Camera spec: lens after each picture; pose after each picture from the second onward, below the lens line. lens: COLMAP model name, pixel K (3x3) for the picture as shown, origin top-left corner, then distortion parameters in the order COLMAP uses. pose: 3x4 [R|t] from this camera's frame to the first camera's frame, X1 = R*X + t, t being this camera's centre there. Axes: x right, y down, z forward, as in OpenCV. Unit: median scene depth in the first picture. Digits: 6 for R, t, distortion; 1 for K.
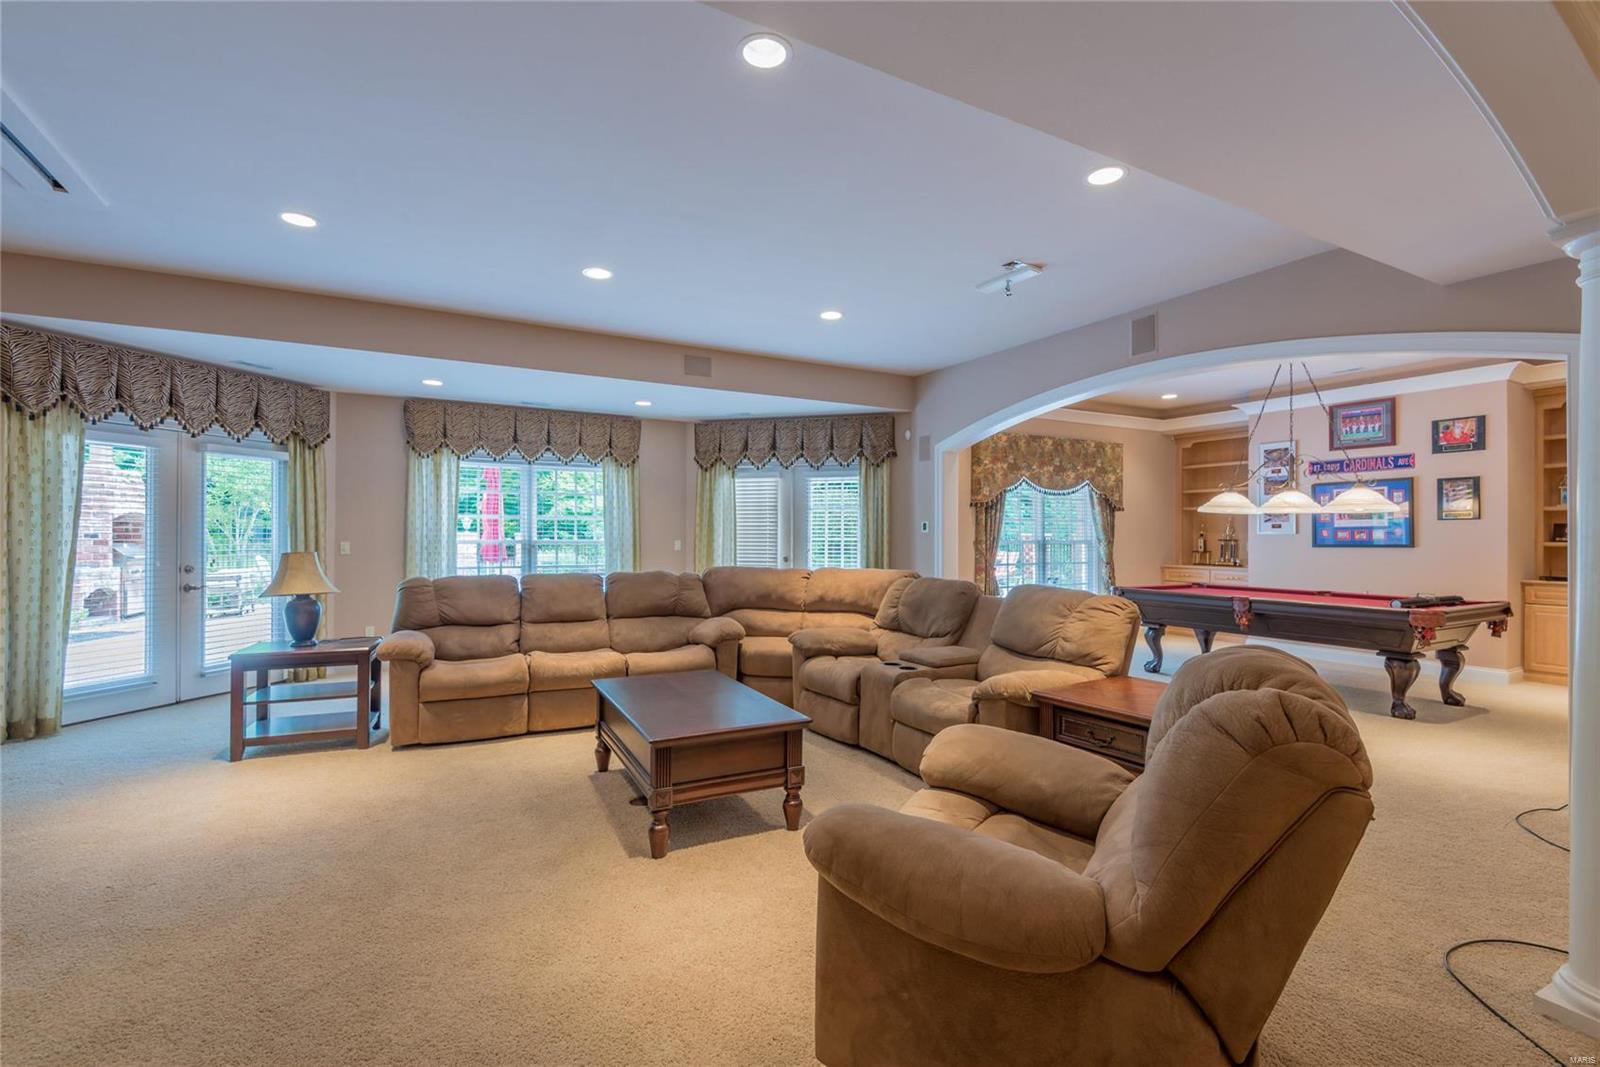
lens RADIAL K [[723.0, 0, 800.7], [0, 723.0, 531.5], [0, 0, 1]] dist [0.029462, -0.021937]
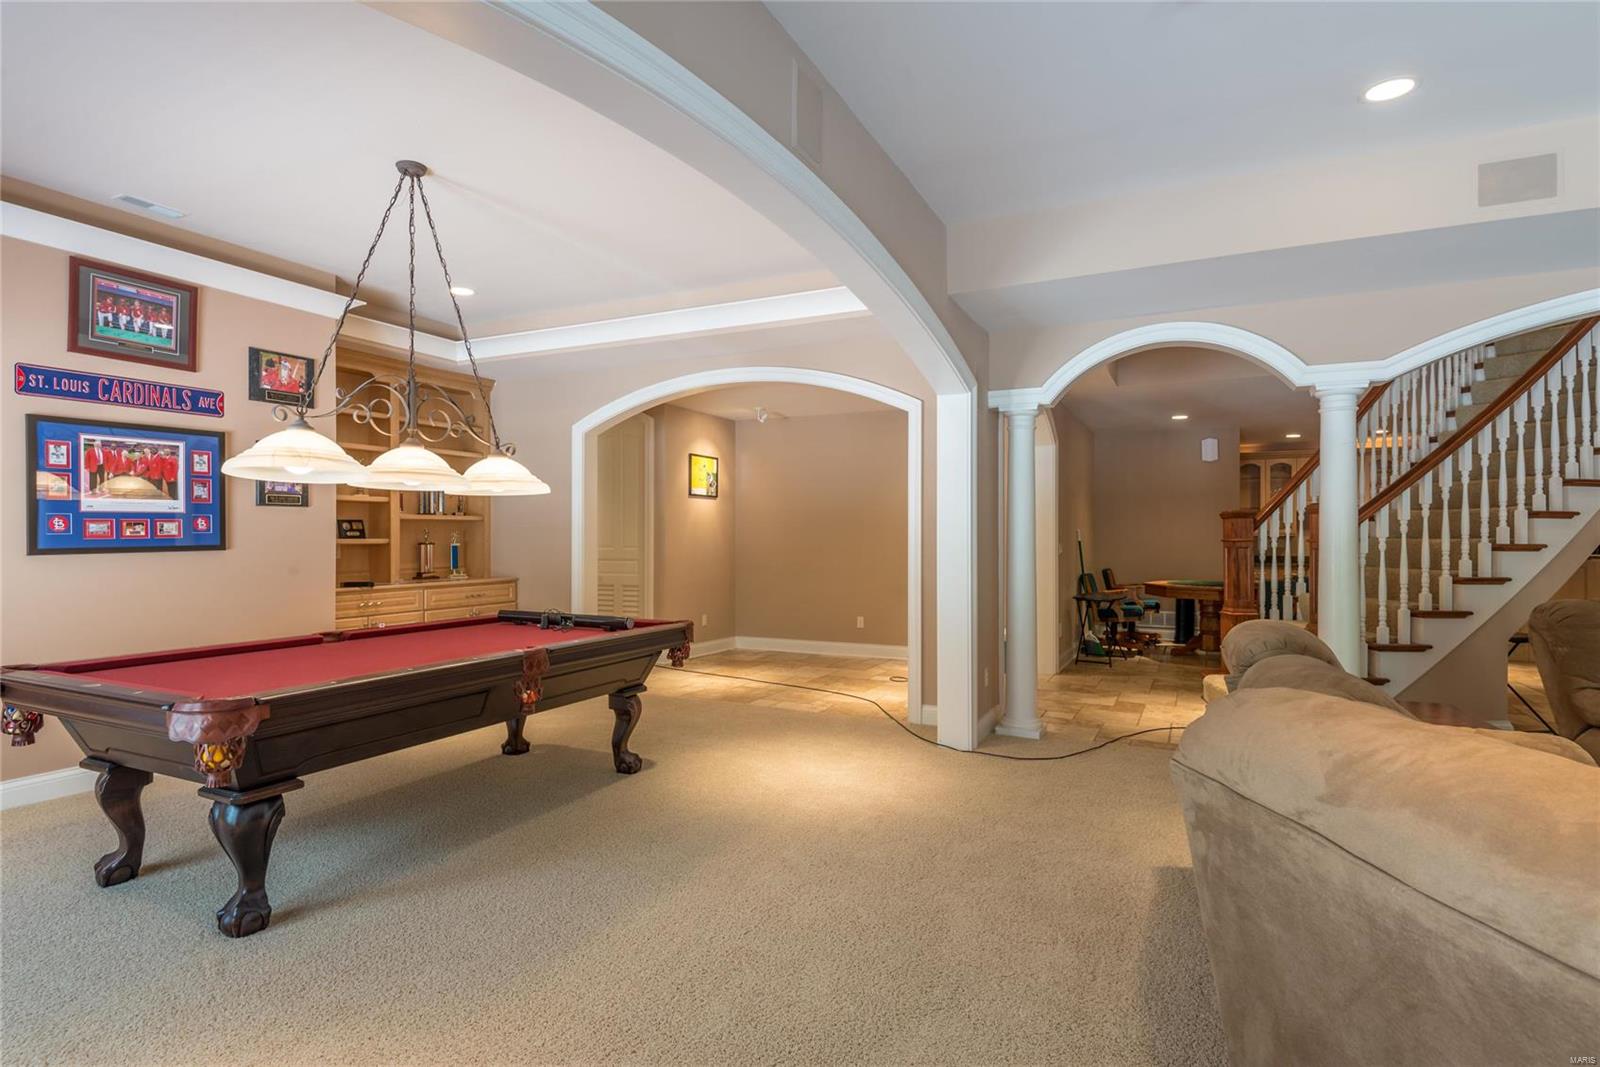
lens RADIAL K [[826.6, 0, 793.7], [0, 826.6, 536.6], [0, 0, 1]] dist [0.052082, -0.041221]
pose [[-0.561748, -0.003700, 0.827300, 0.008143], [-0.006001, 0.999982, 0.000398, 0.007462], [-0.827287, -0.004741, -0.561760, 0.946560]]
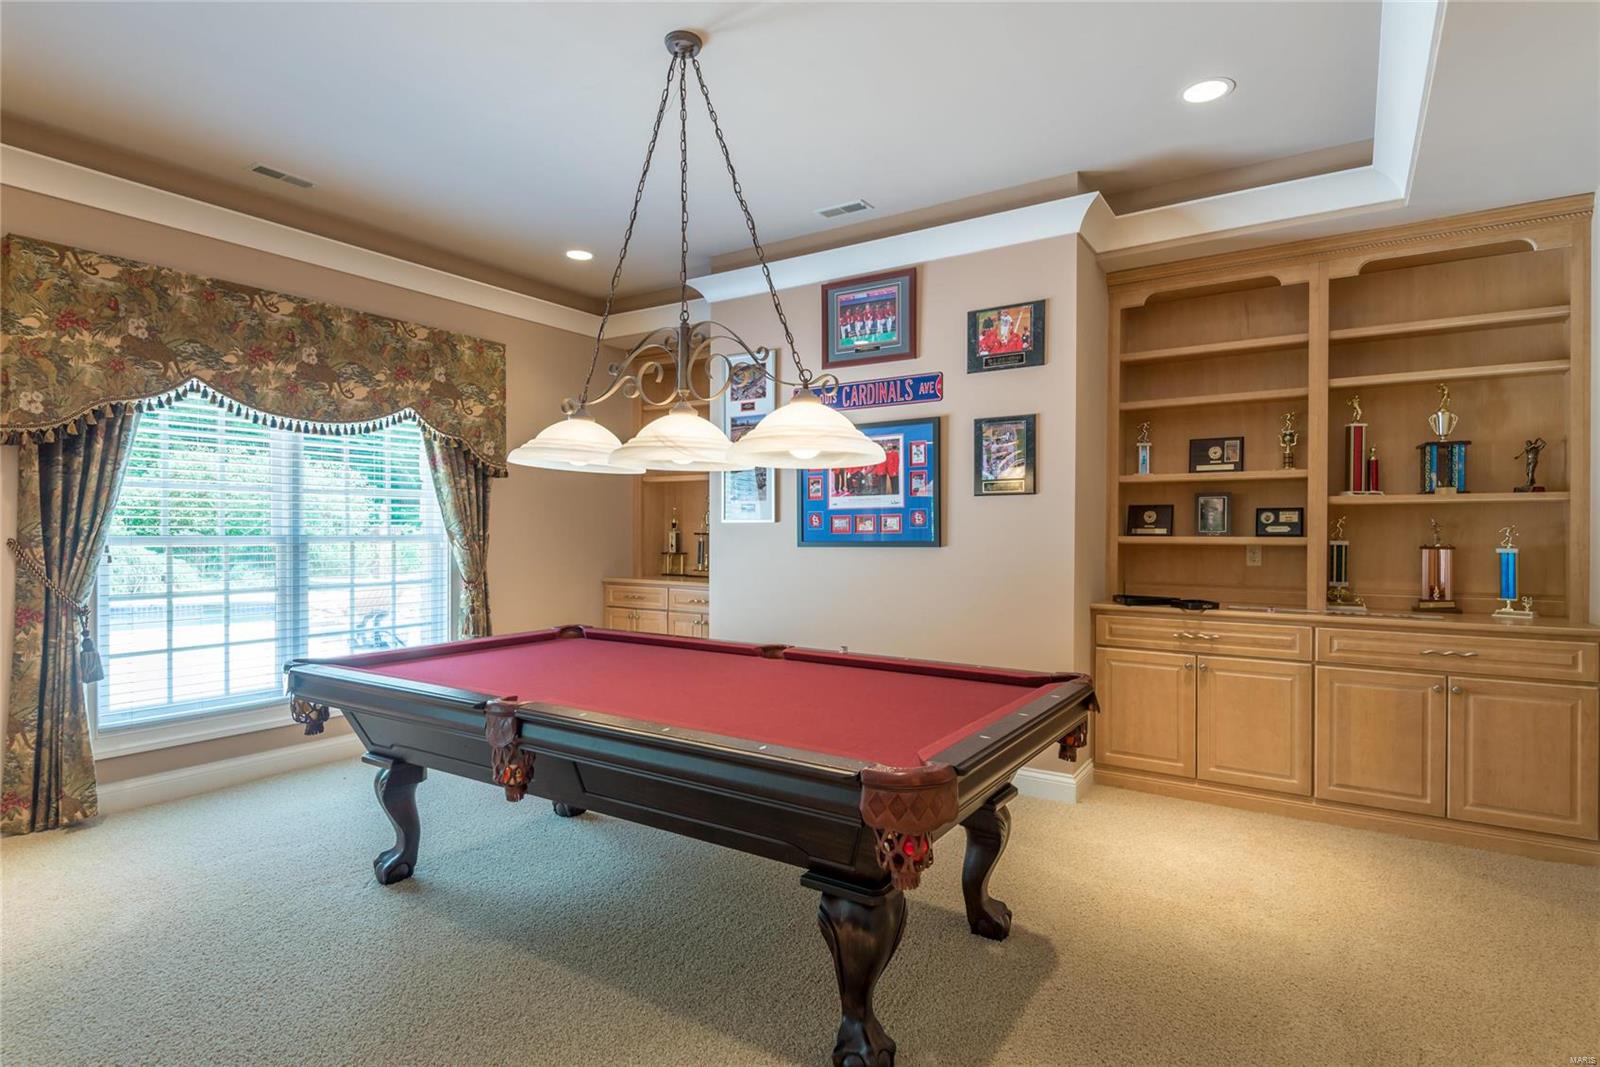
lens RADIAL K [[826.6, 0, 793.7], [0, 826.6, 536.6], [0, 0, 1]] dist [0.052082, -0.041221]
pose [[0.888645, -0.003815, 0.458581, 0.436431], [-0.003401, 0.999883, 0.014910, 0.005220], [-0.458584, -0.014809, 0.888528, 0.476541]]
